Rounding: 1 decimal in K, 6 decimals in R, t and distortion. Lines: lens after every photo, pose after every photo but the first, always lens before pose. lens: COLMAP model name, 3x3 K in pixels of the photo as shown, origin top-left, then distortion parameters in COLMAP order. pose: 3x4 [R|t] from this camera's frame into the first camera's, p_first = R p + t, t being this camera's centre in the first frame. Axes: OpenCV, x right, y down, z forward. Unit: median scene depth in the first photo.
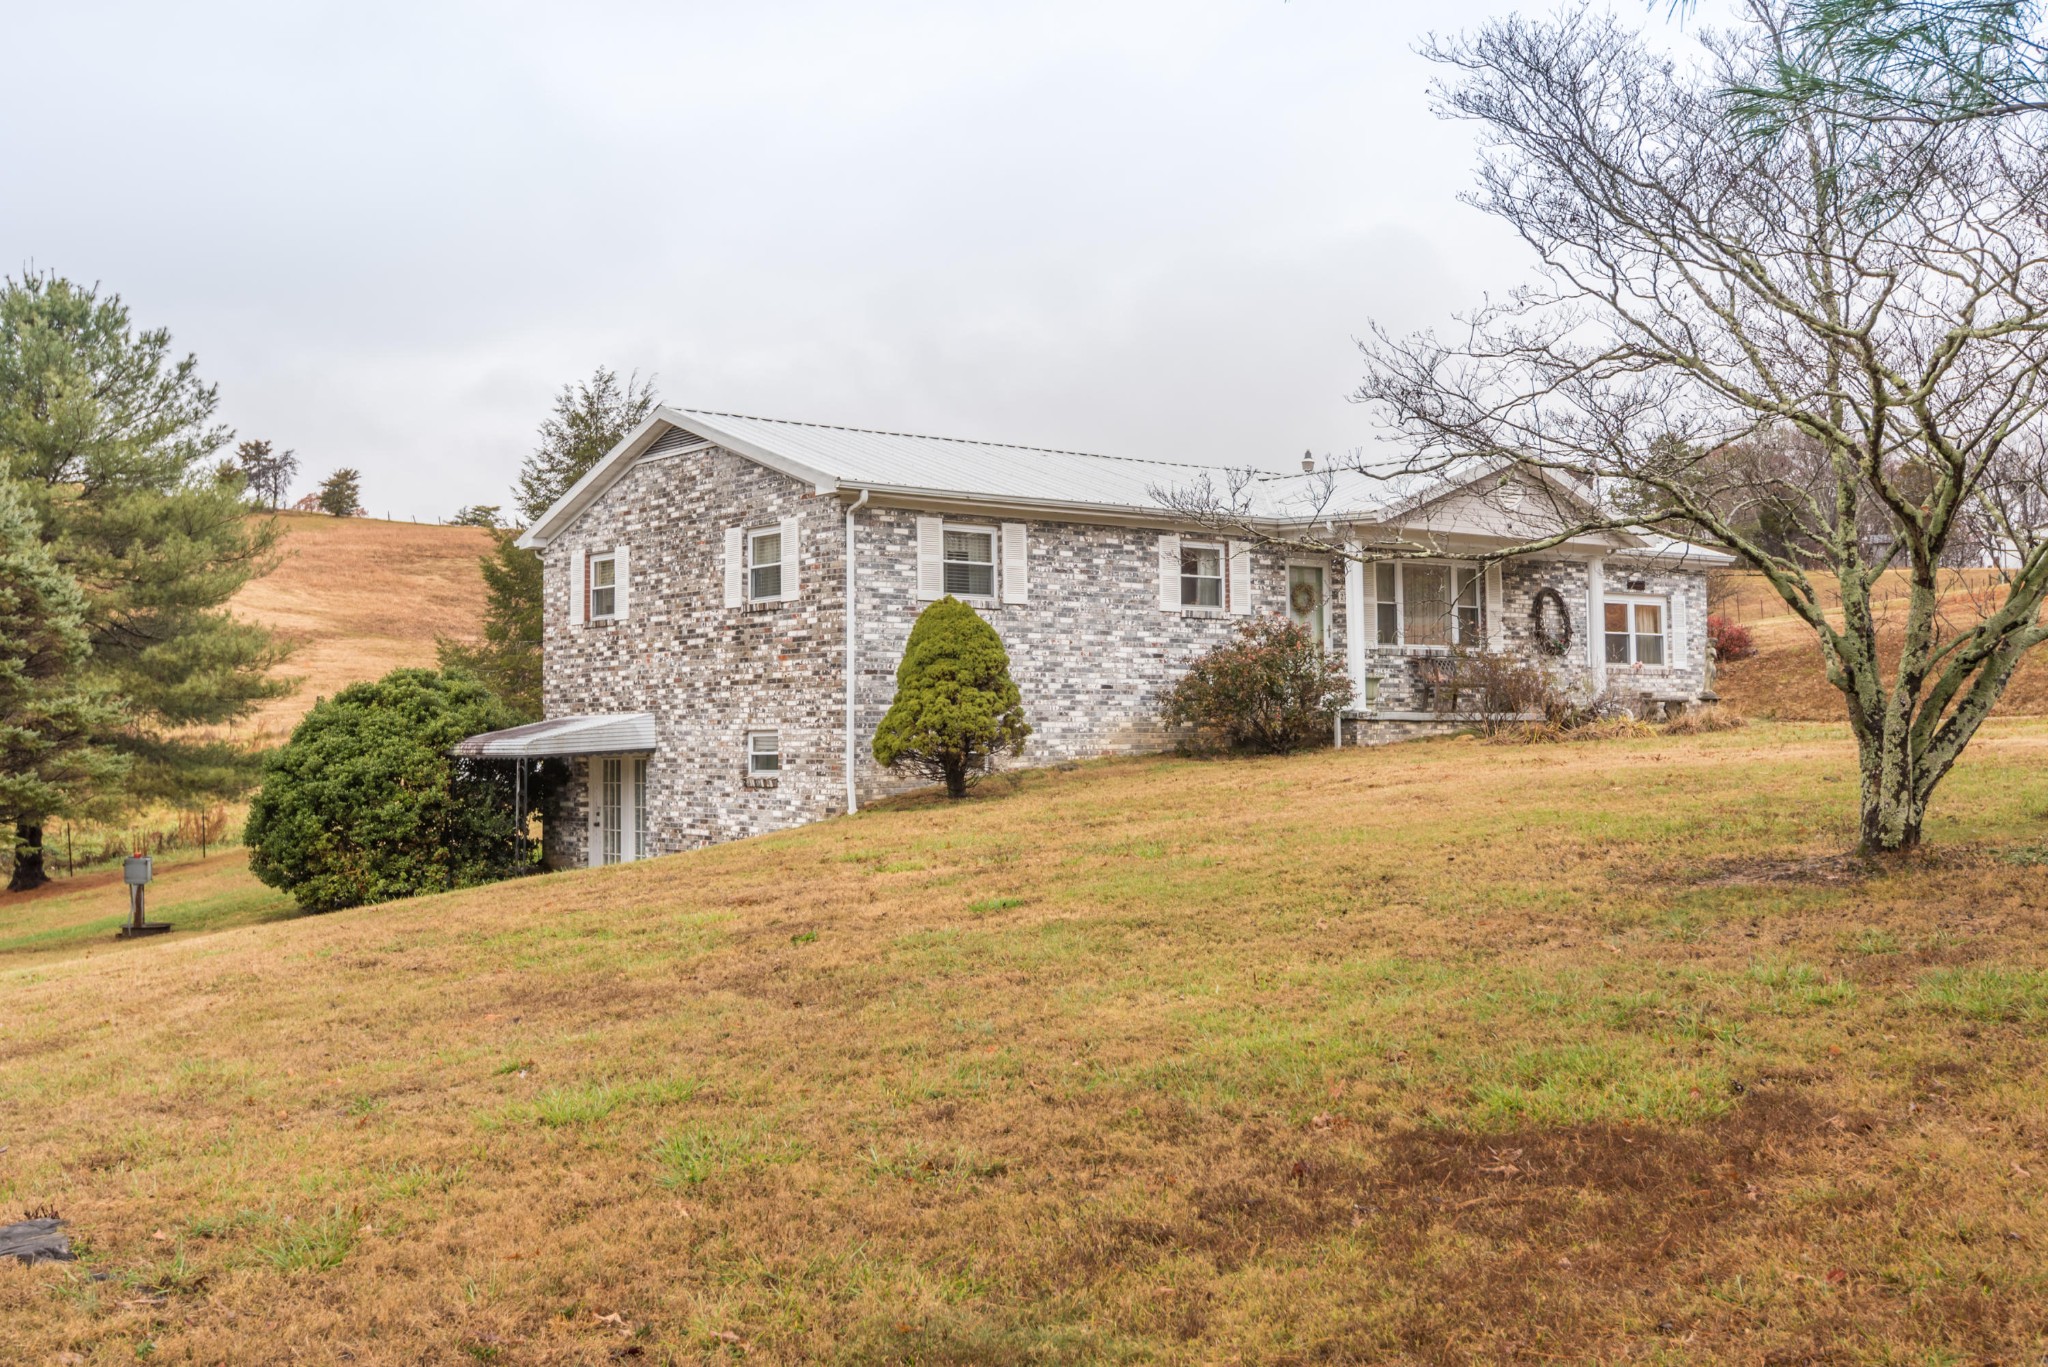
lens RADIAL K [[1978.8, 0, 1025.5], [0, 1978.8, 606.3], [0, 0, 1]] dist [0.008418, -0.009678]
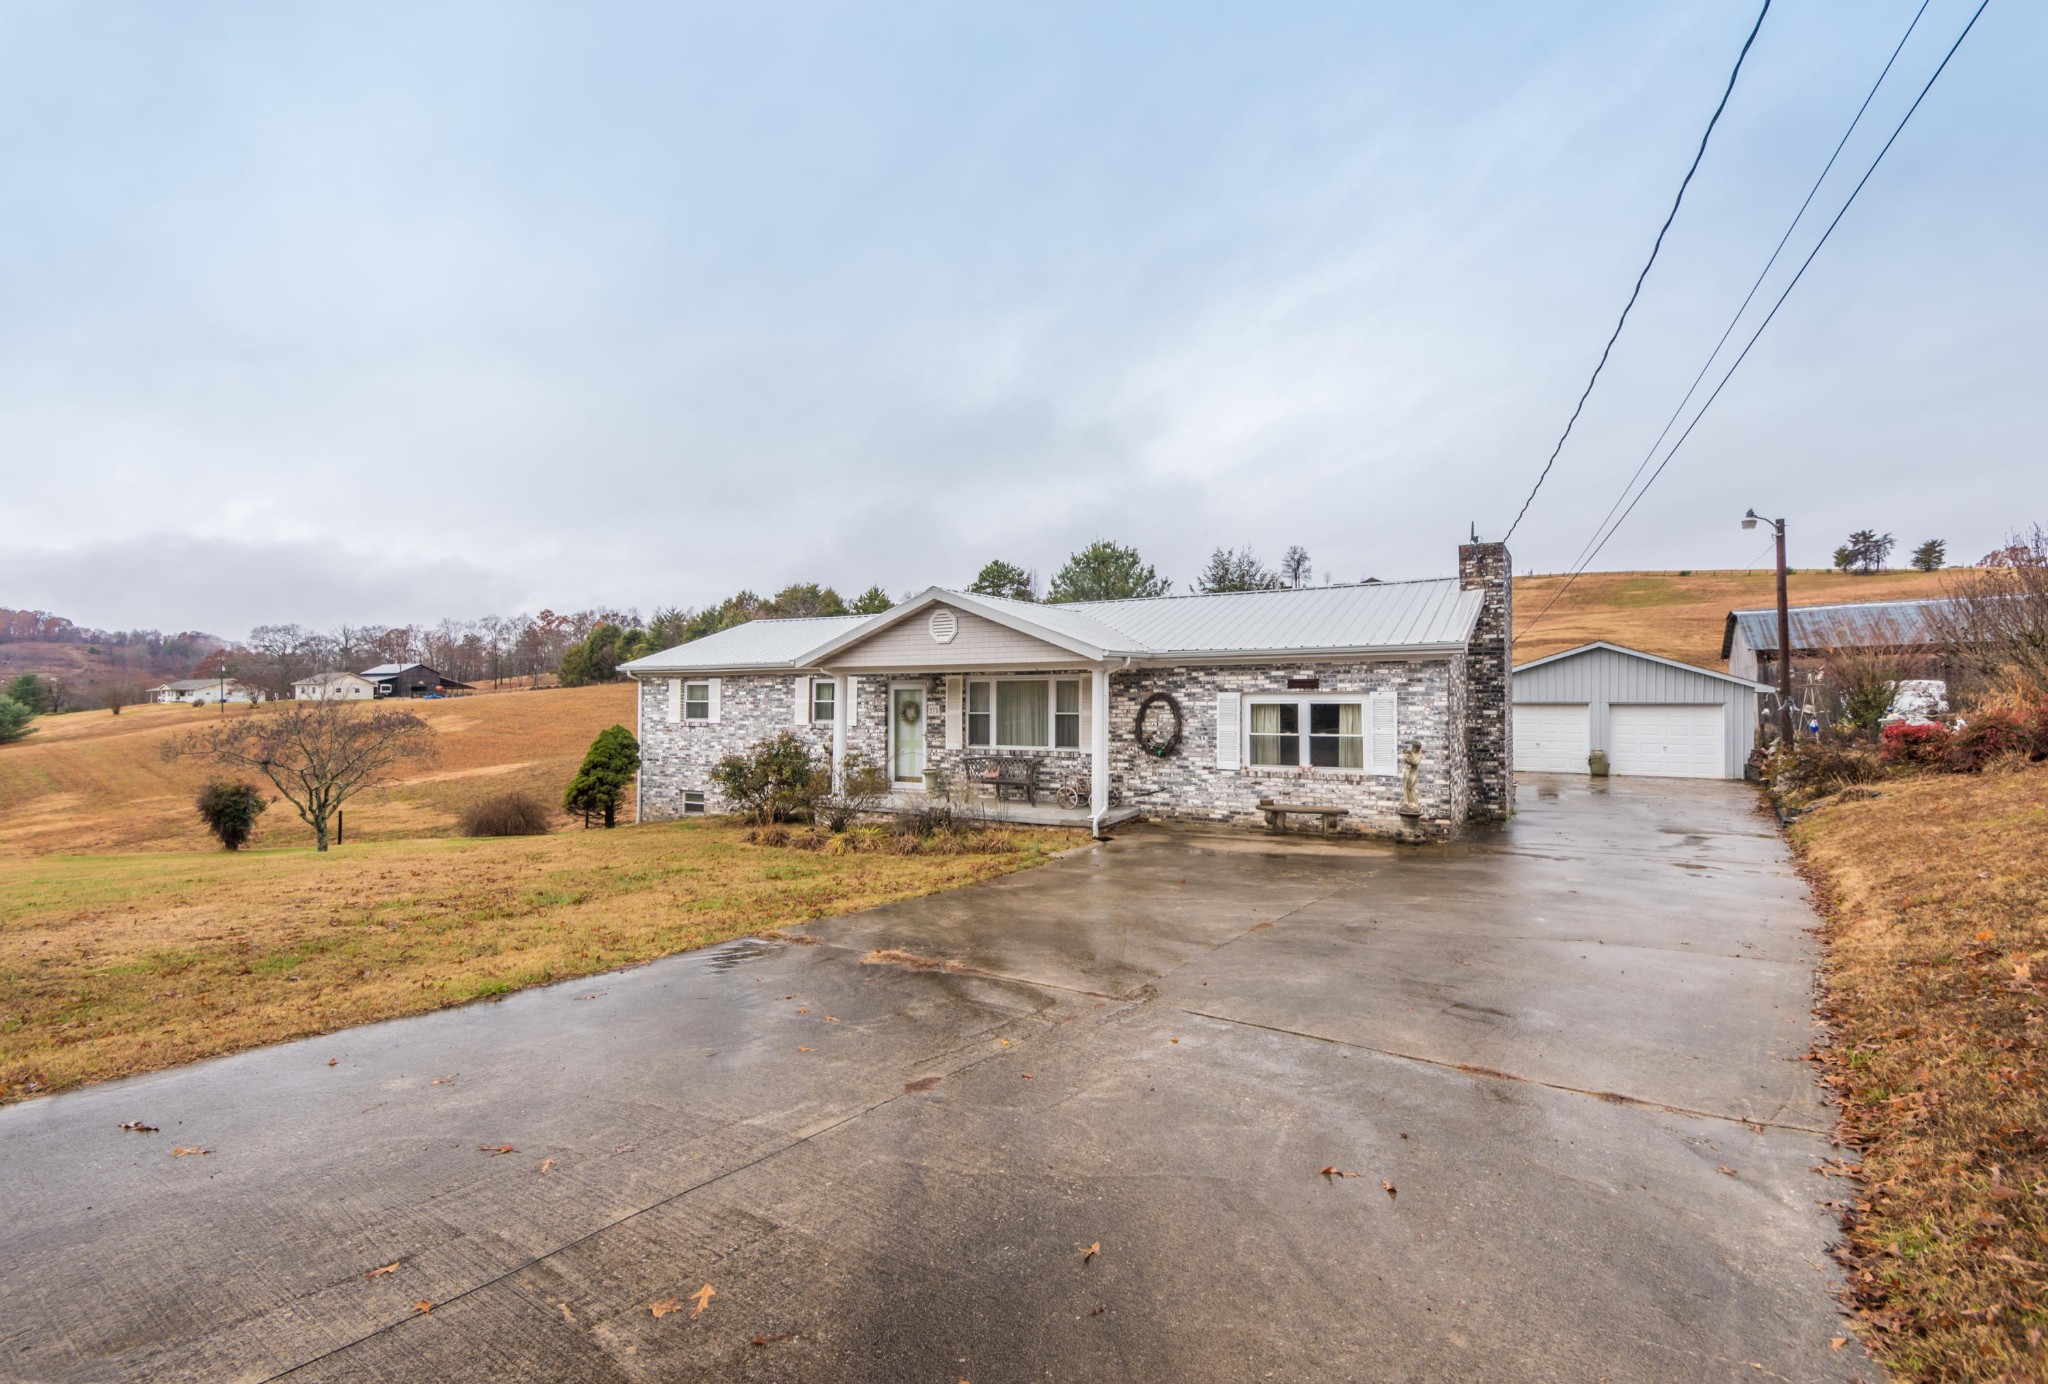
lens RADIAL K [[940.9, 0, 1045.9], [0, 940.9, 689.0], [0, 0, 1]] dist [0.007475, -0.000205]
pose [[0.380795, -0.007063, -0.924632, 0.884613], [0.054891, 0.998380, 0.014980, -0.028044], [0.923029, -0.056458, 0.380566, 0.931244]]
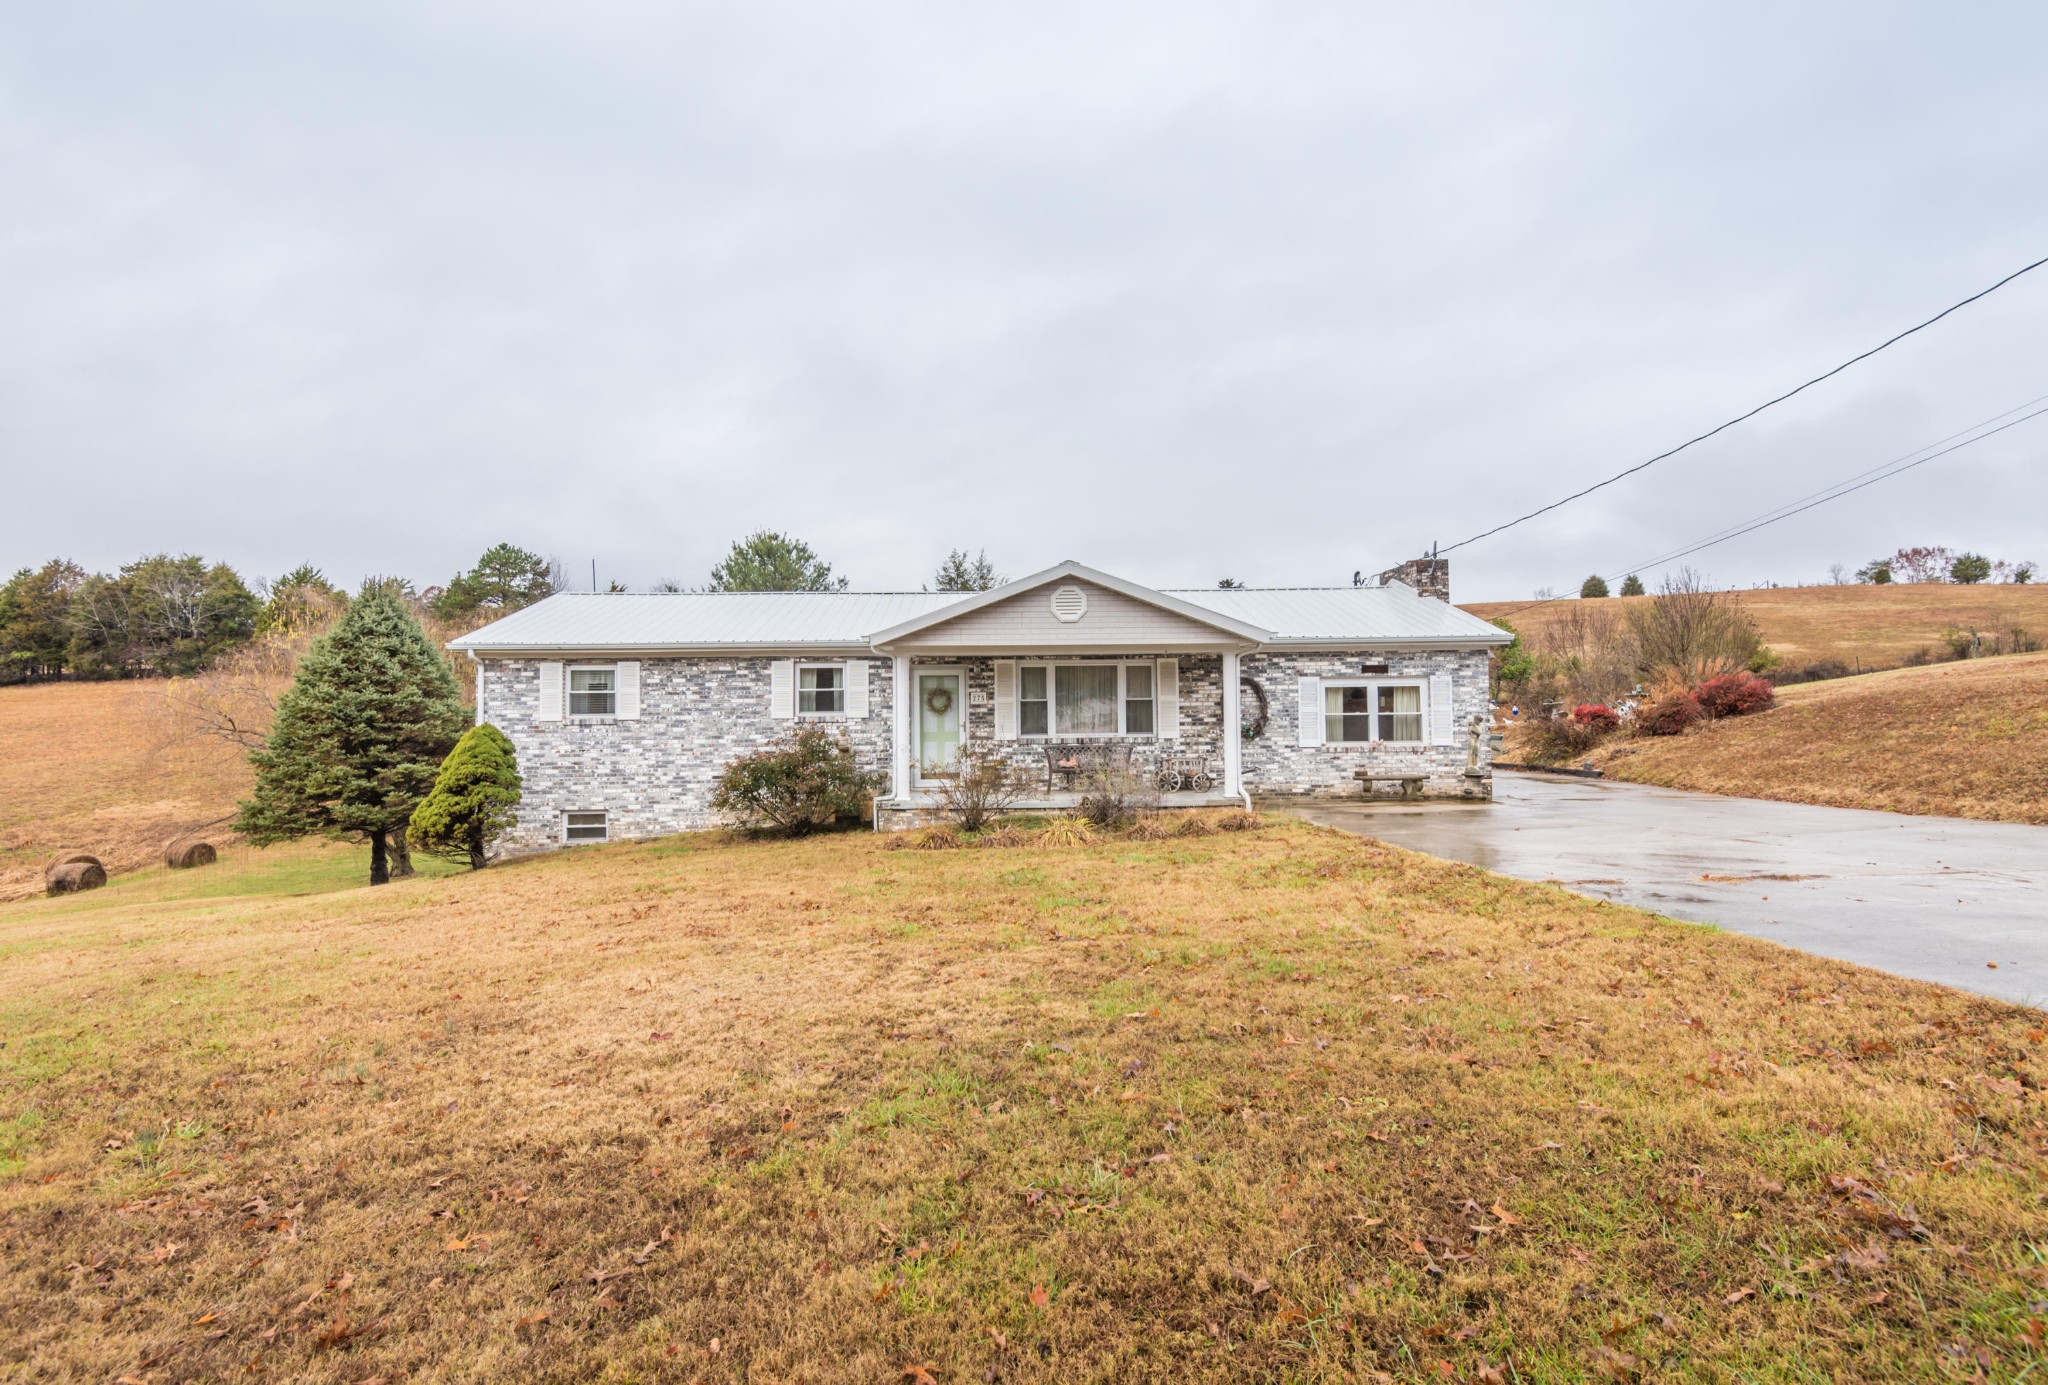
lens RADIAL K [[970.5, 0, 1044.8], [0, 970.5, 697.2], [0, 0, 1]] dist [0.001074, -0.010625]
pose [[0.814132, -0.014651, -0.580496, 0.613415], [0.042358, 0.998517, 0.034205, -0.027324], [0.579134, -0.052436, 0.813545, 0.601206]]
